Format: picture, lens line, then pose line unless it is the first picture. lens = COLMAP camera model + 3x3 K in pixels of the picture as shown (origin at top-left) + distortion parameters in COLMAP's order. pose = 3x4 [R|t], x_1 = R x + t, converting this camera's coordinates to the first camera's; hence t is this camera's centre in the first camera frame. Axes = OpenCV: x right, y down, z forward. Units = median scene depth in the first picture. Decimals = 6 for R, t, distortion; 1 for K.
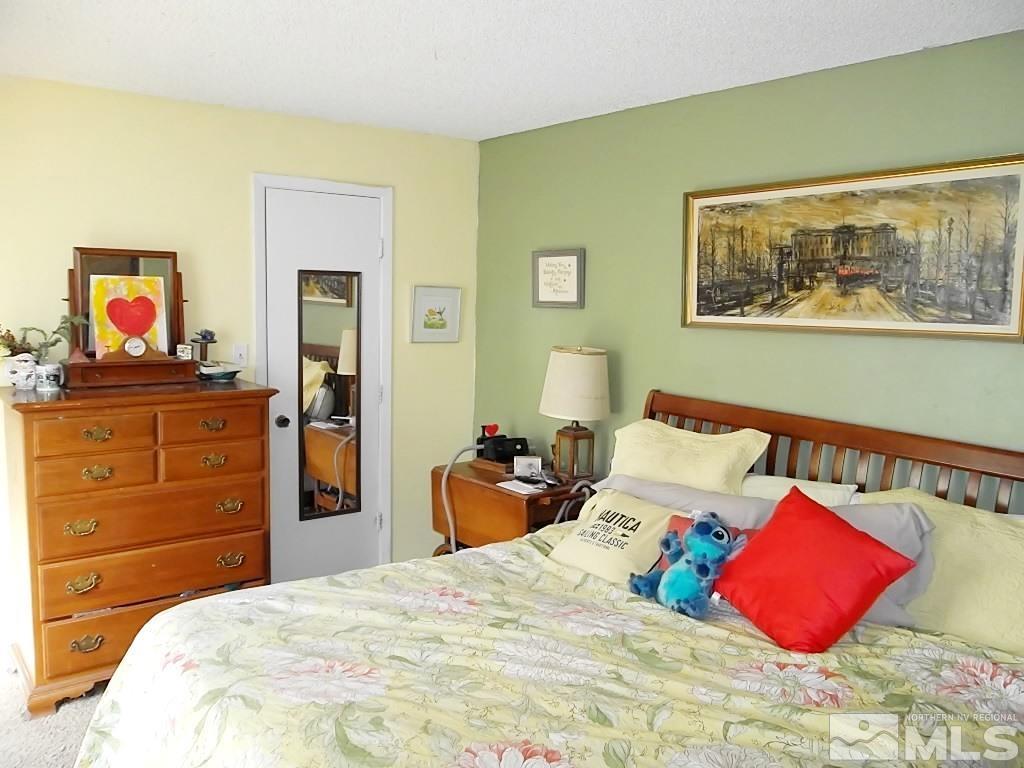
lens RADIAL K [[823.2, 0, 529.0], [0, 823.2, 384.2], [0, 0, 1]] dist [-0.031240, 0.006299]
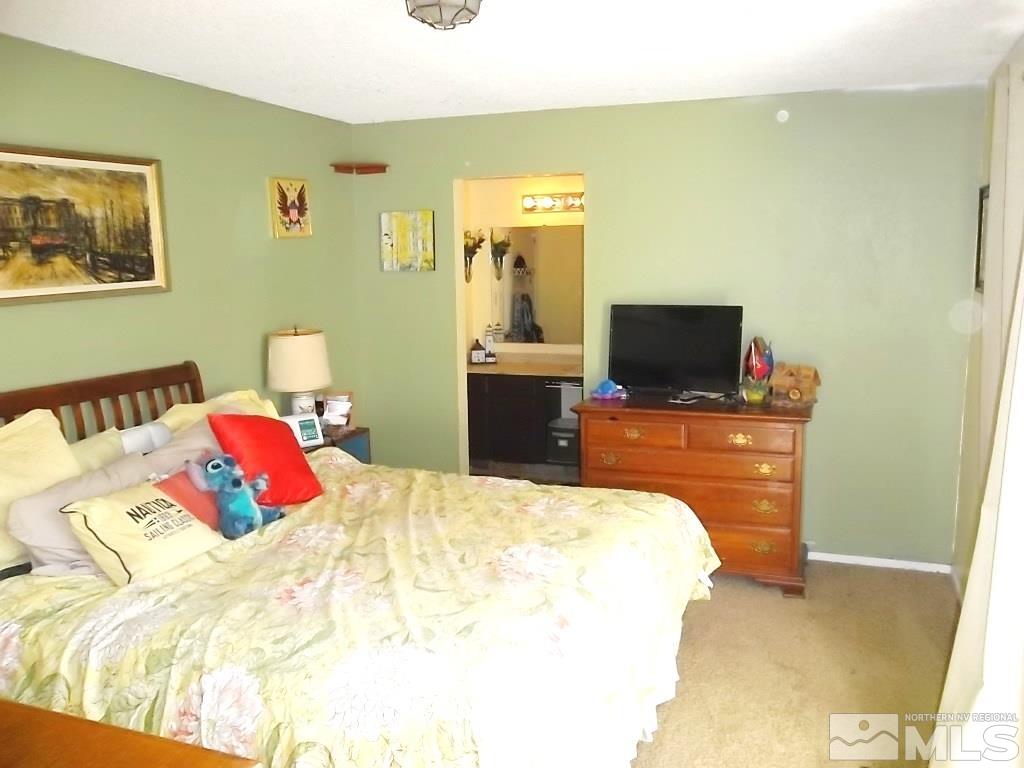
lens RADIAL K [[823.2, 0, 529.0], [0, 823.2, 384.2], [0, 0, 1]] dist [-0.031240, 0.006299]
pose [[-0.505592, -0.144410, 0.850601, -0.863950], [0.106885, 0.967814, 0.227842, -0.134772], [-0.856126, 0.206112, -0.473884, 1.022385]]
